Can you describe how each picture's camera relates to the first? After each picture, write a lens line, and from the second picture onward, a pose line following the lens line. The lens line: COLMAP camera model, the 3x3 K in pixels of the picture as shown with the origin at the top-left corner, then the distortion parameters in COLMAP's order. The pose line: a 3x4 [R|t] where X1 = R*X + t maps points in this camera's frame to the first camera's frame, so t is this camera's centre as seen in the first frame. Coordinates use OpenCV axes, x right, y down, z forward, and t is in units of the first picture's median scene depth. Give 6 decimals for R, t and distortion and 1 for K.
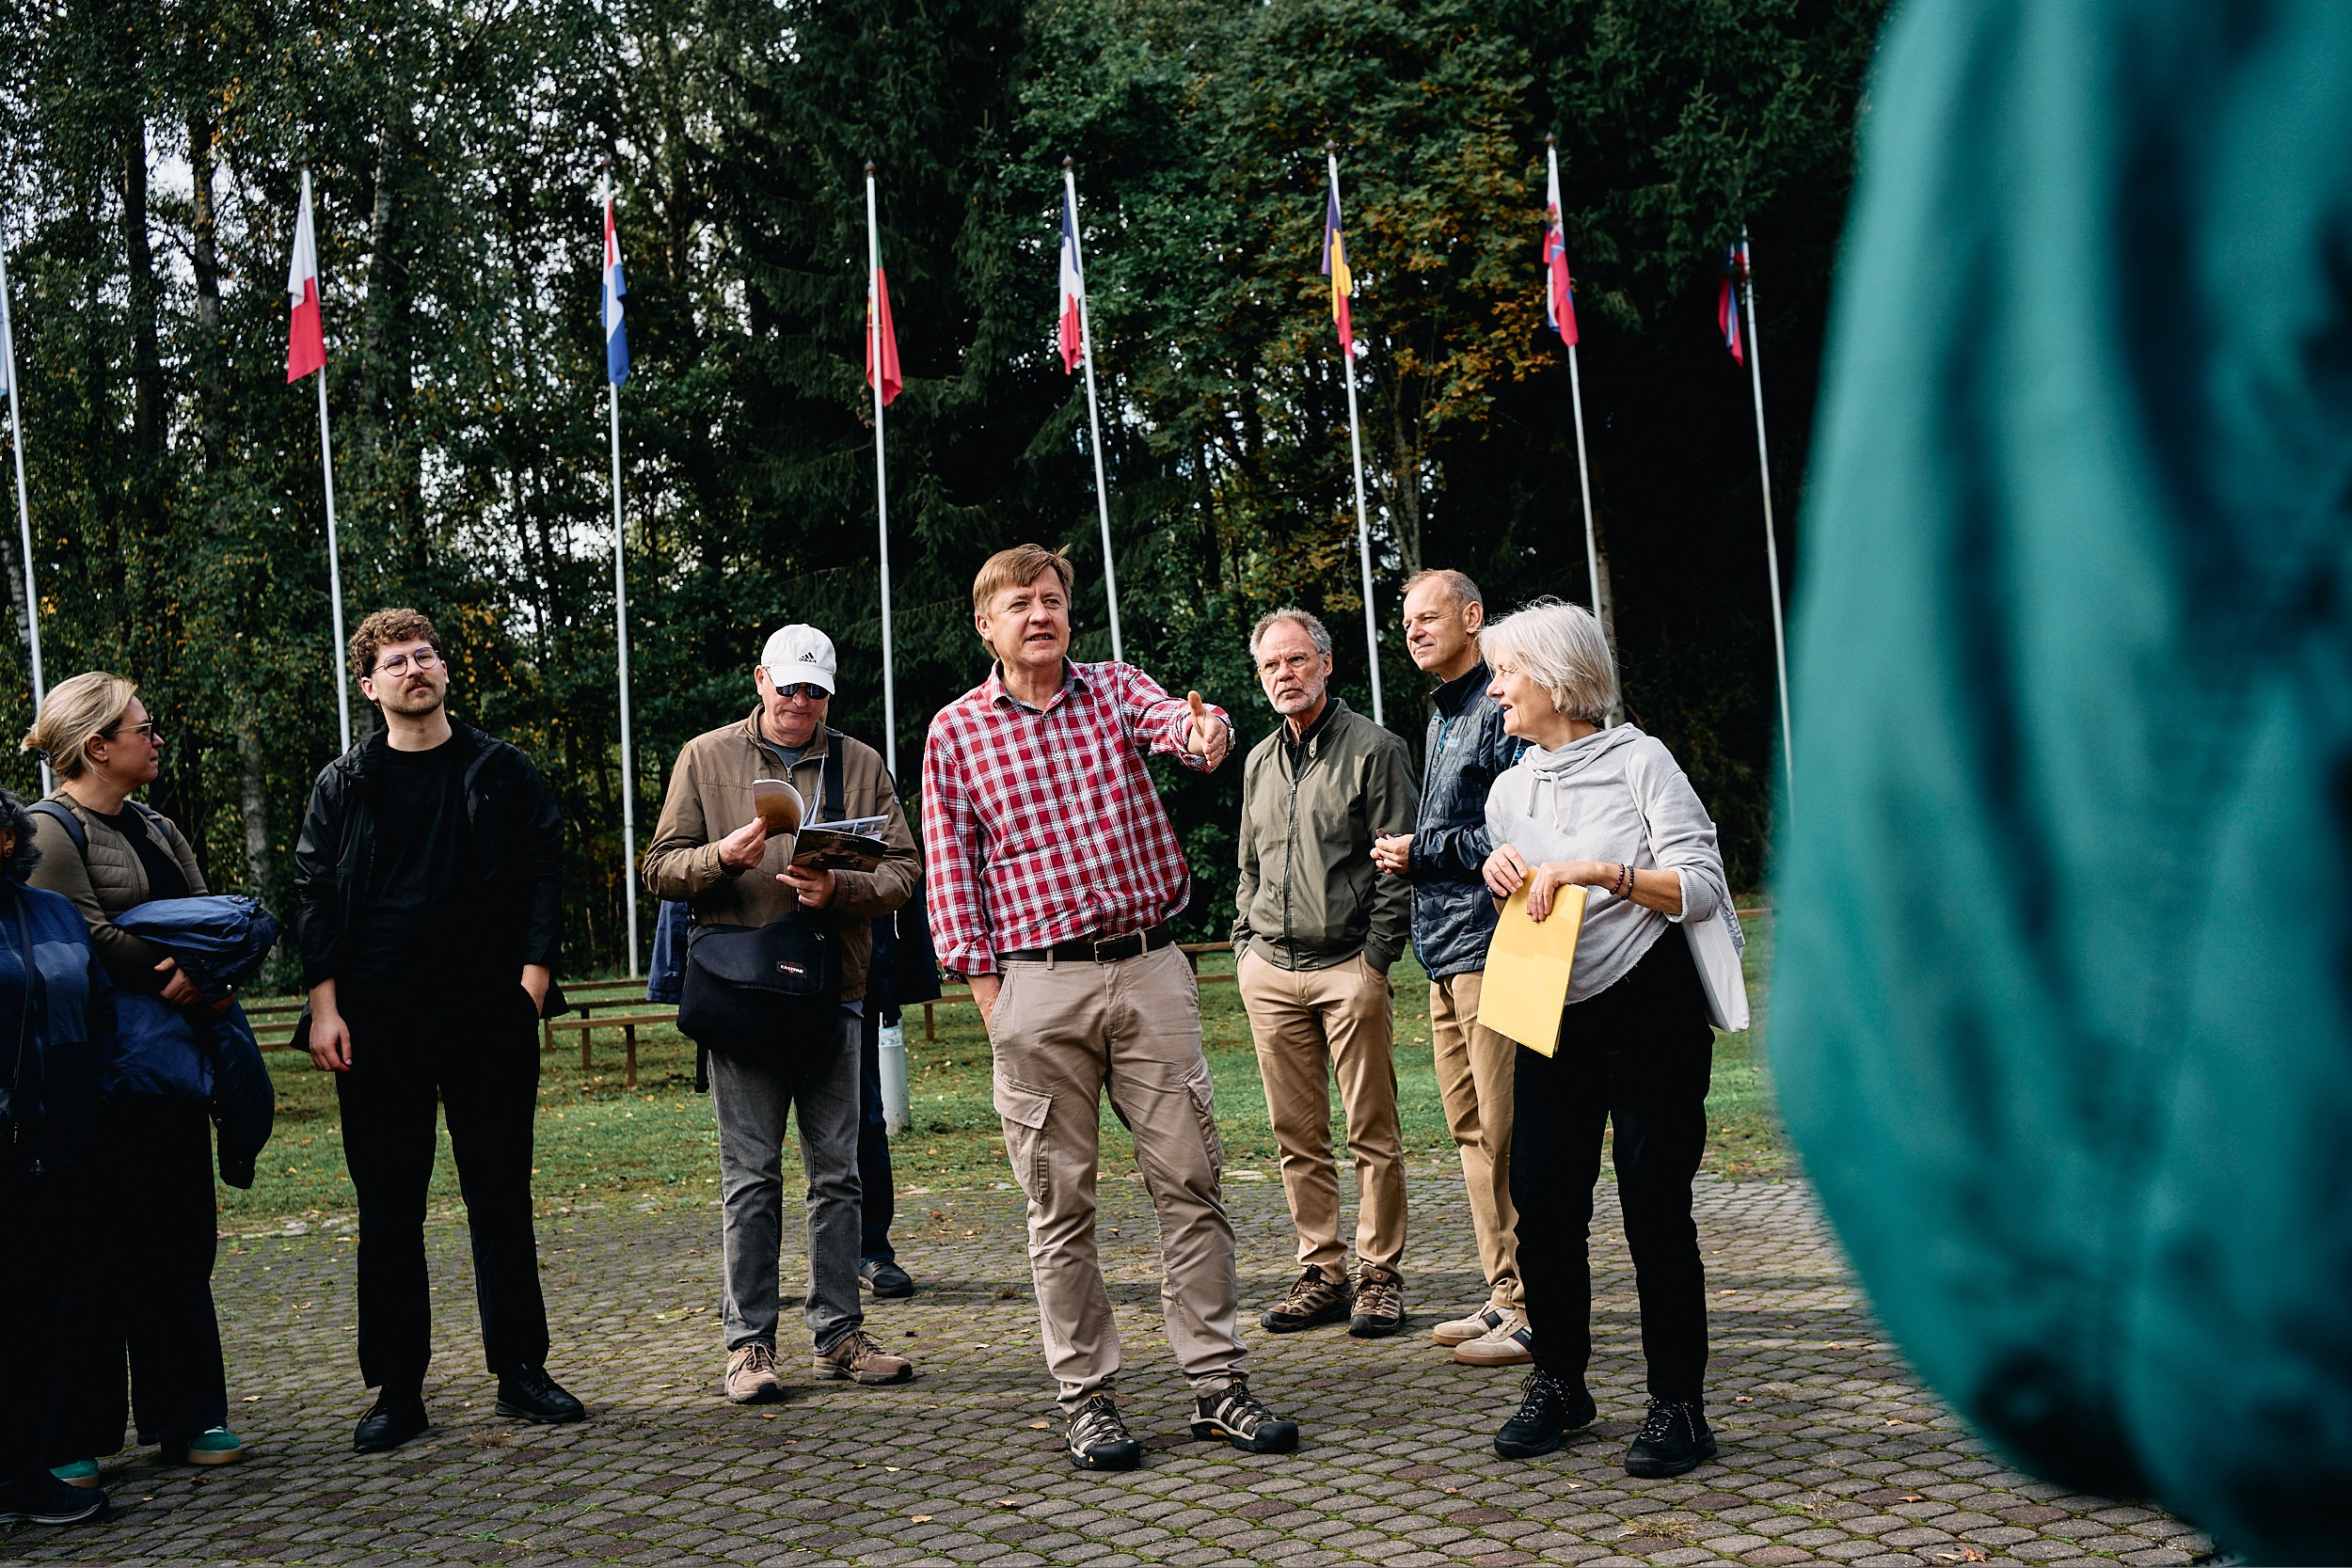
lens RADIAL K [[2419.5, 0, 1208.3], [0, 2419.5, 781.0], [0, 0, 1]] dist [0.016743, -0.012508]
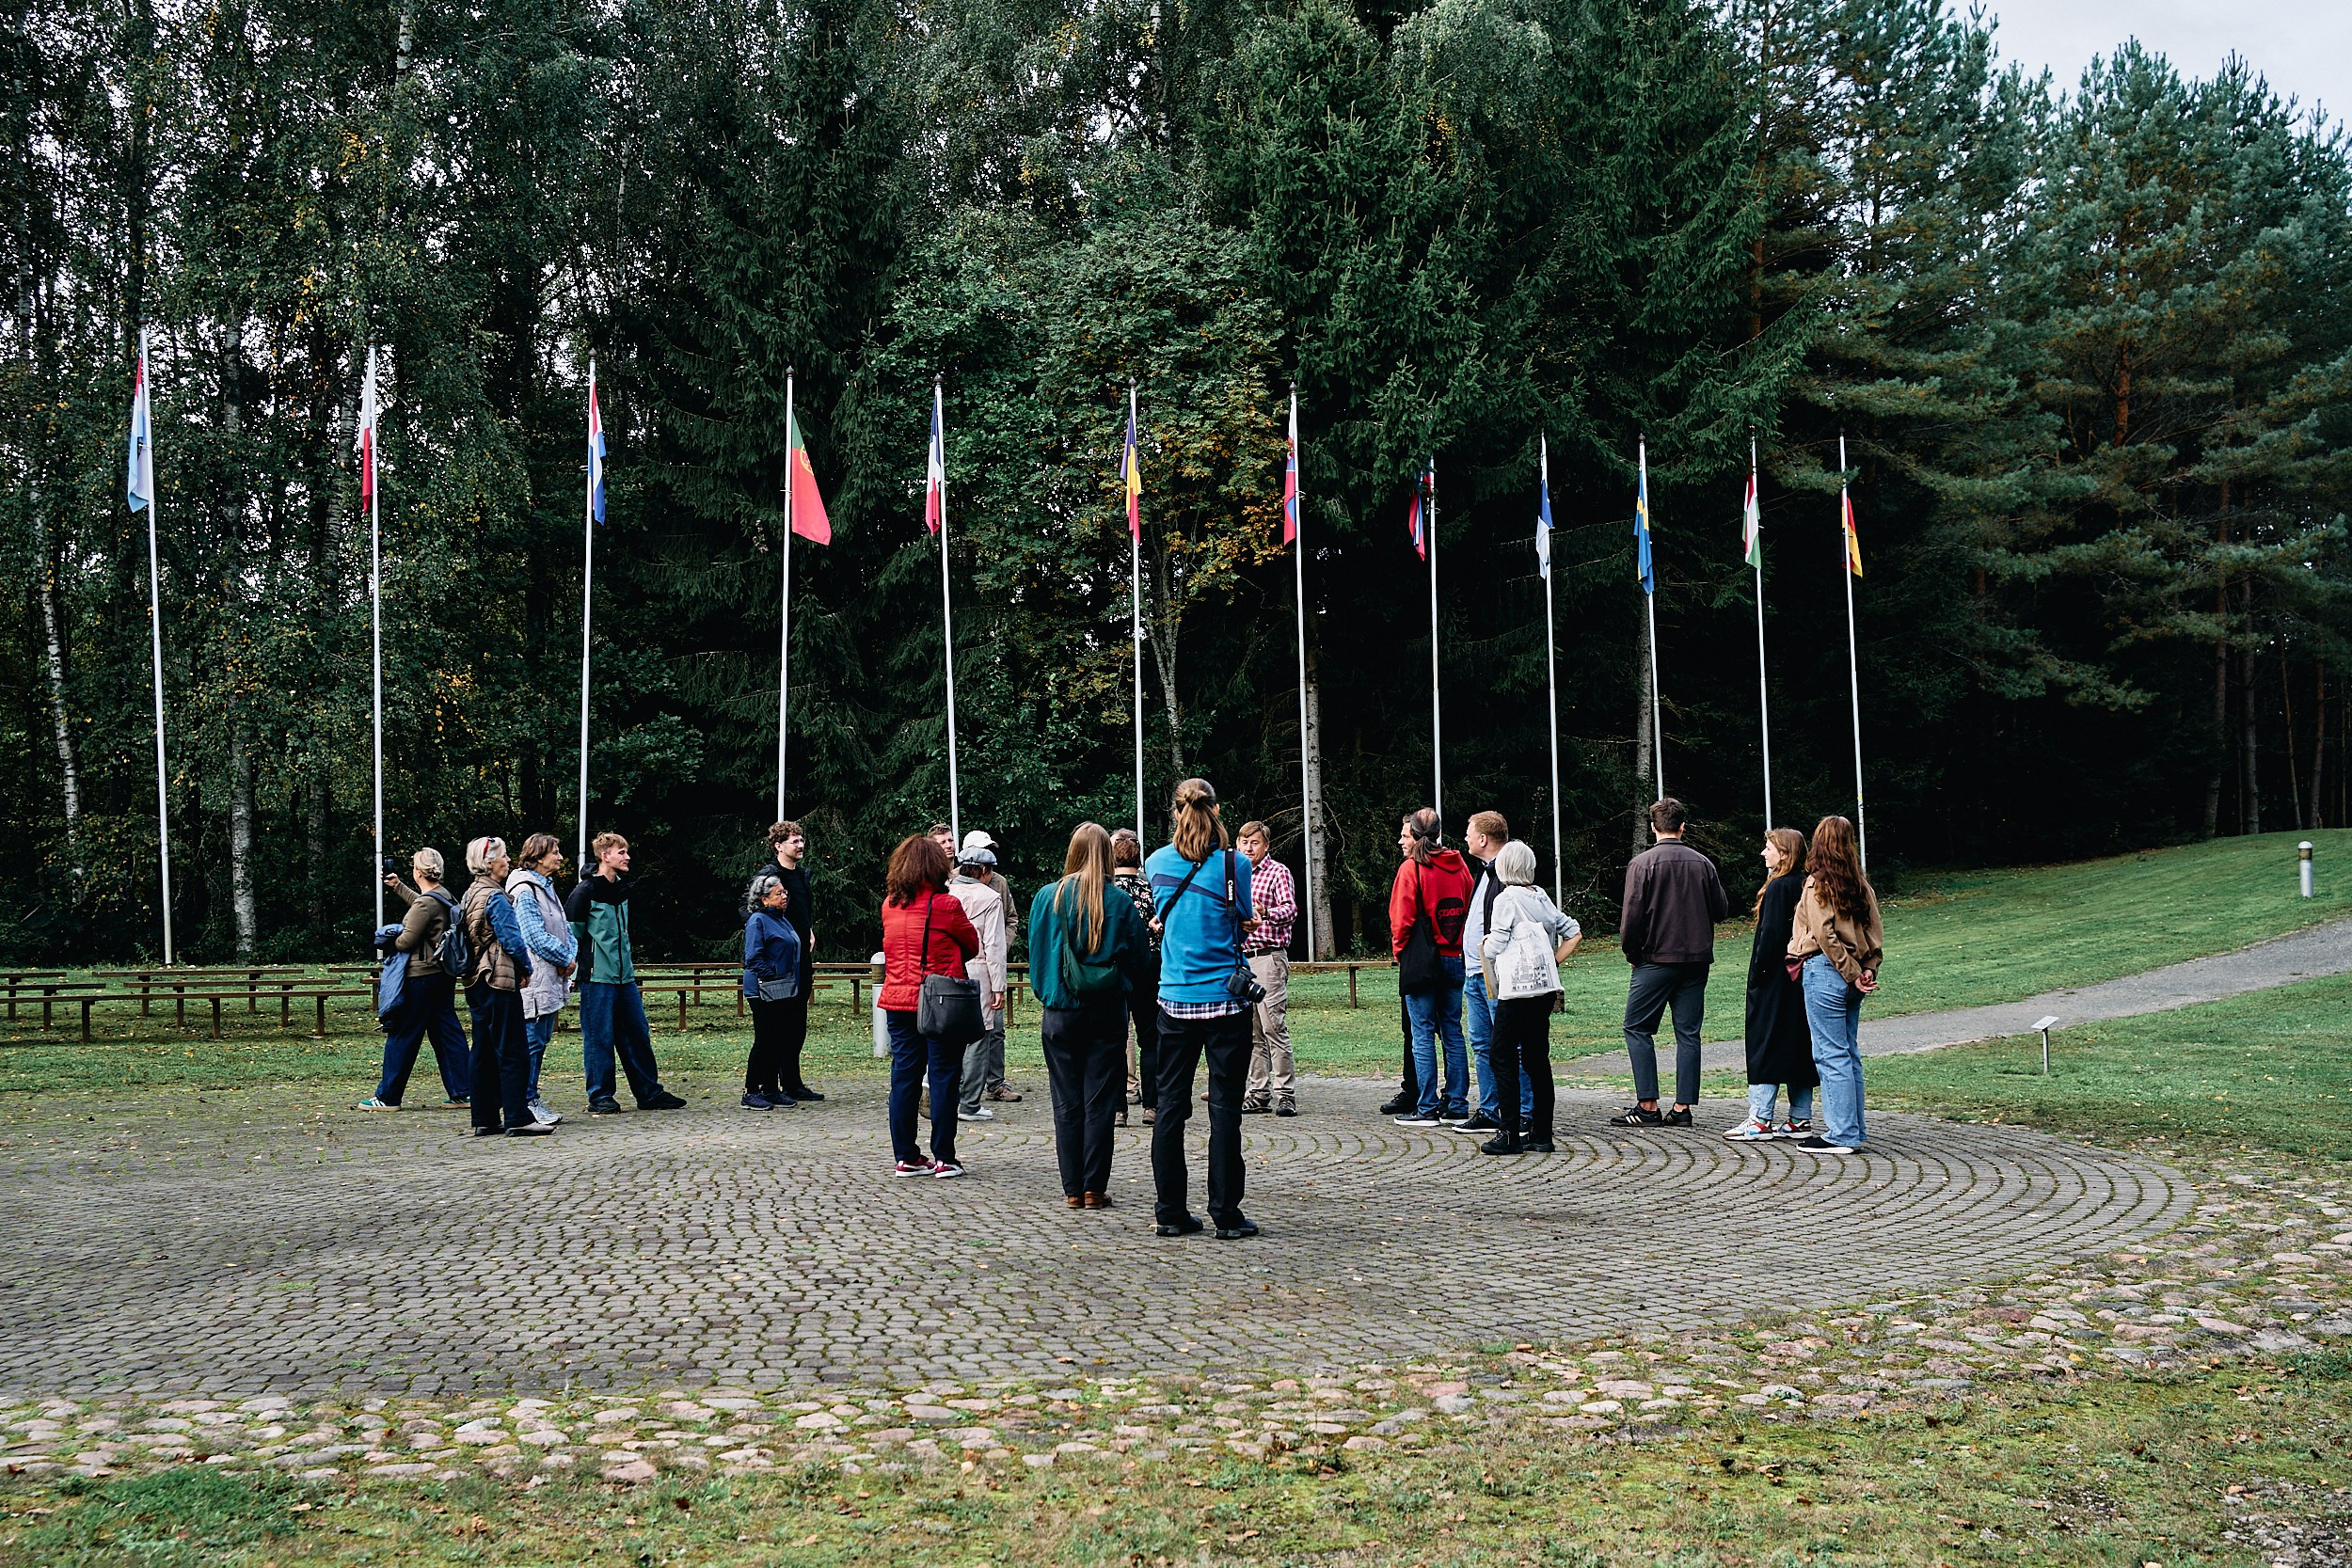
lens RADIAL K [[2419.5, 0, 1208.3], [0, 2419.5, 781.0], [0, 0, 1]] dist [0.016743, -0.012508]
pose [[0.991137, 0.069167, 0.113419, -0.042947], [-0.067529, 0.997551, -0.018231, -0.017194], [-0.114403, 0.010410, 0.993380, -0.328205]]
